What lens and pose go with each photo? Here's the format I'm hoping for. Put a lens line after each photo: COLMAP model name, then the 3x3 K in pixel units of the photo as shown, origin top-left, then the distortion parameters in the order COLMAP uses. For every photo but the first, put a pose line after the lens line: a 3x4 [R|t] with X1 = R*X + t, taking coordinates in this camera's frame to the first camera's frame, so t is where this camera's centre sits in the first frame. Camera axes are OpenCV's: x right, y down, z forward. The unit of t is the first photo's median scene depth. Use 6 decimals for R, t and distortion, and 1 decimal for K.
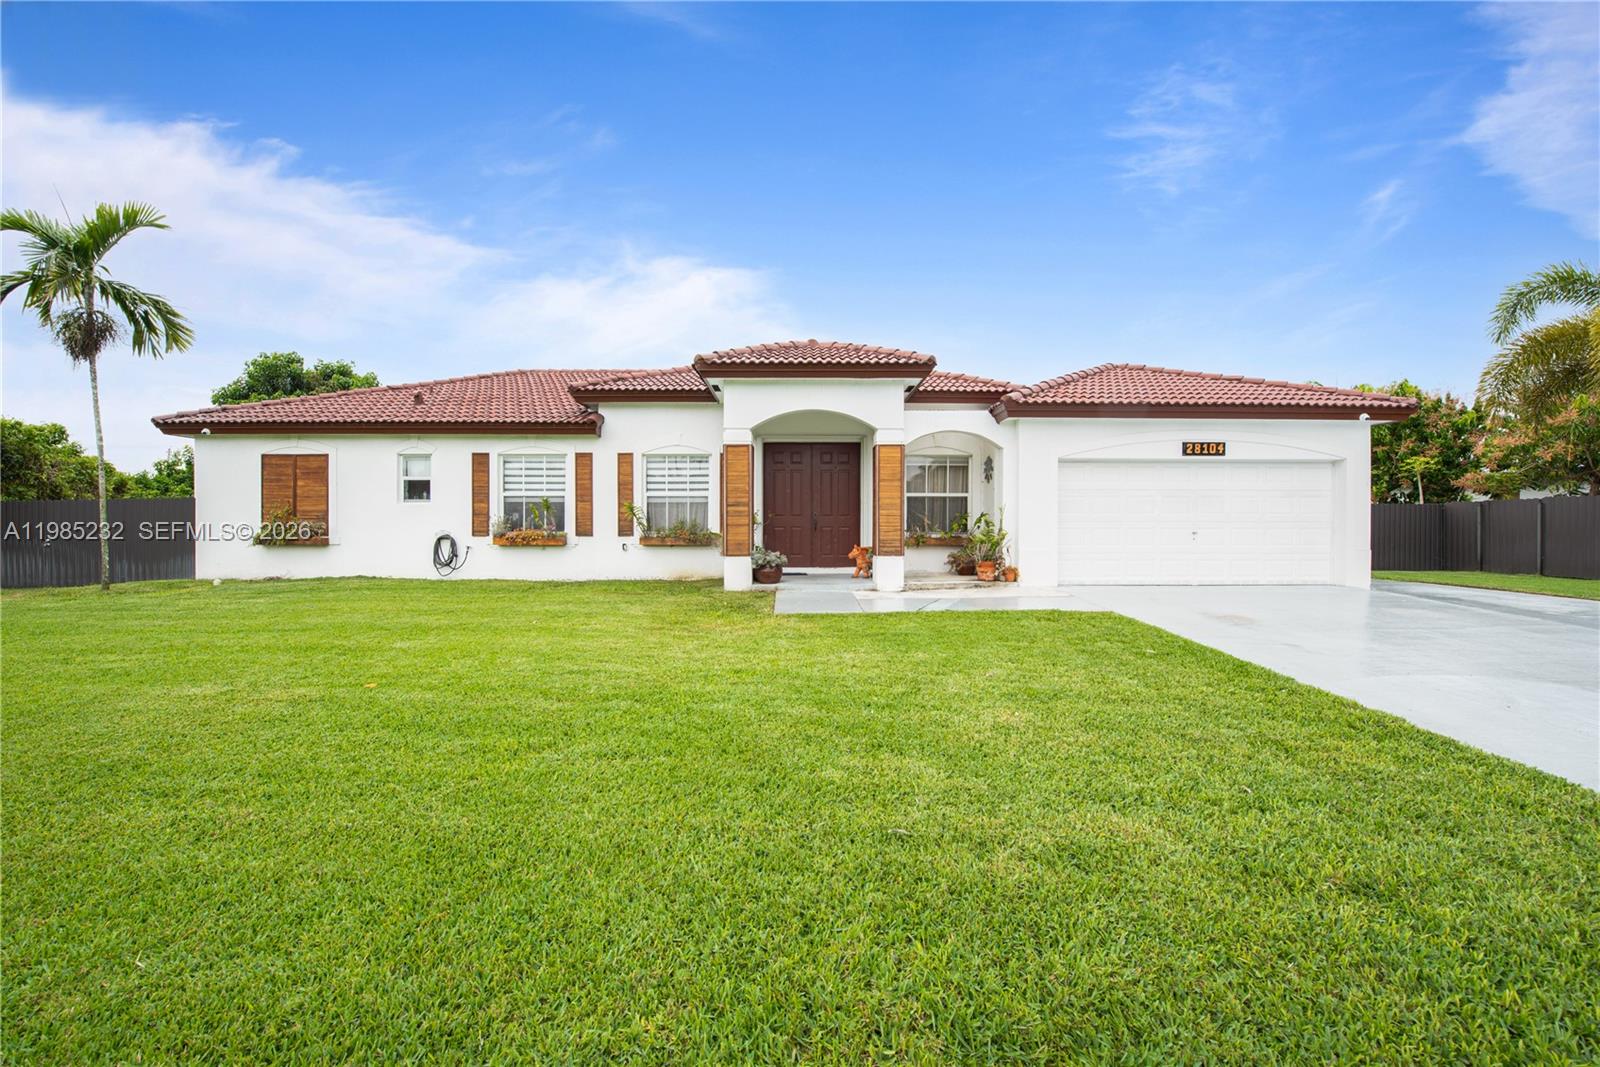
lens RADIAL K [[632.4, 0, 796.0], [0, 632.4, 514.4], [0, 0, 1]] dist [-0.000838, -0.000230]
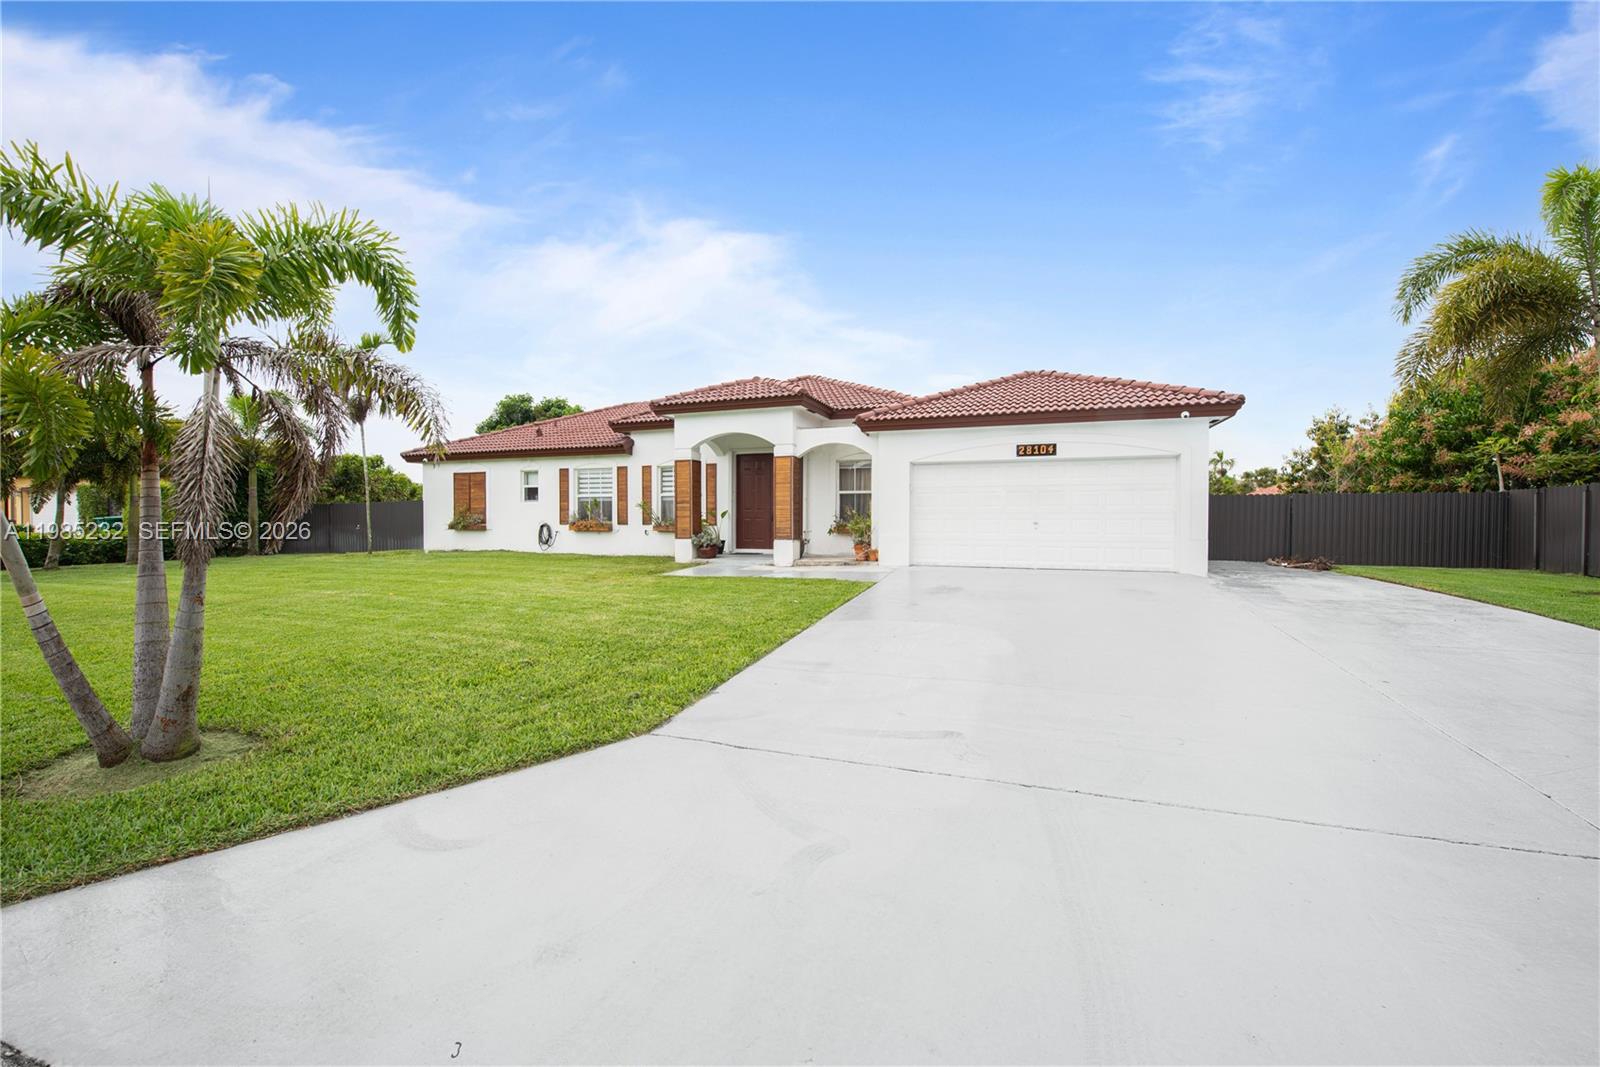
lens RADIAL K [[627.8, 0, 800.0], [0, 627.8, 533.5], [0, 0, 1]] dist [0.025185, -0.028005]
pose [[0.938244, 0.008413, -0.345871, 0.537921], [0.003651, 0.999408, 0.034214, 0.007028], [0.345955, -0.033364, 0.937658, -0.201111]]
